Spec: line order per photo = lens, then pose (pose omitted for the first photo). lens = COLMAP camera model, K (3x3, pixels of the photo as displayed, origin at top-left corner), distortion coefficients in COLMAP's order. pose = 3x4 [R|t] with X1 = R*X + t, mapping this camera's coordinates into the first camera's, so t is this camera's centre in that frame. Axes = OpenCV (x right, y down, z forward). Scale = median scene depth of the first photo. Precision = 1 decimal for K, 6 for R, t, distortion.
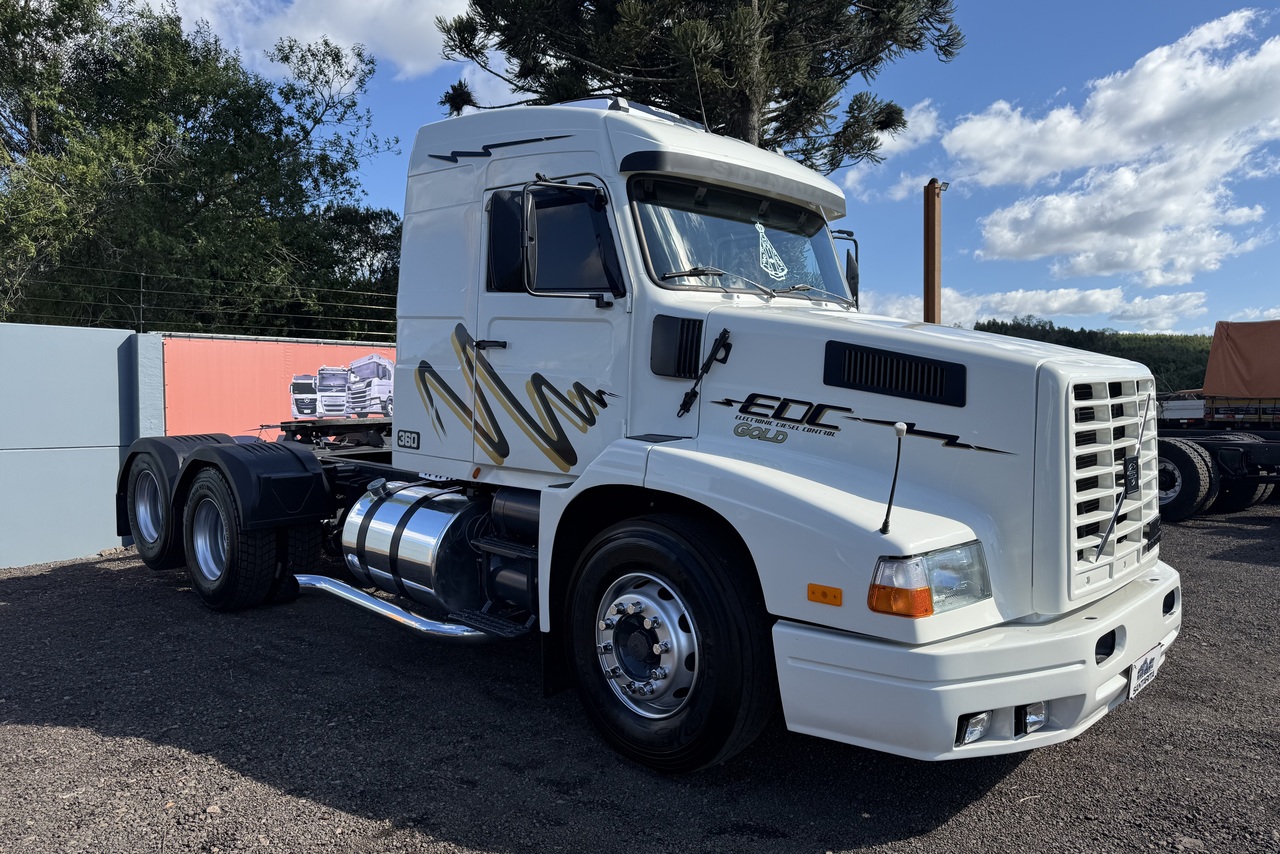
lens RADIAL K [[885.3, 0, 638.5], [0, 885.3, 433.6], [0, 0, 1]] dist [0.118376, -0.190499]
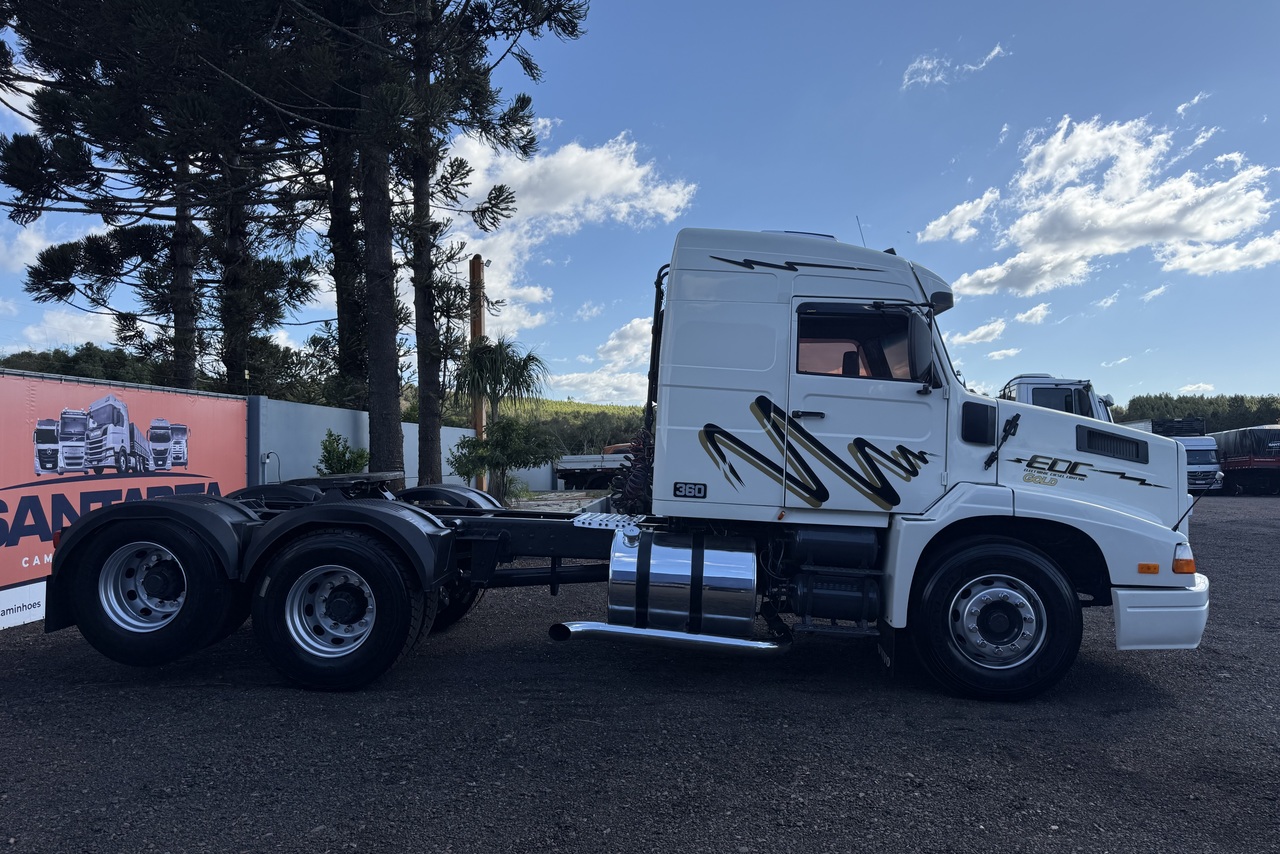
lens RADIAL K [[885.3, 0, 638.5], [0, 885.3, 433.6], [0, 0, 1]] dist [0.118376, -0.190499]
pose [[0.781242, 0.017290, 0.623989, -1.269015], [0.017007, 0.998656, -0.048965, -0.014498], [-0.623996, 0.048866, 0.779898, 0.155535]]
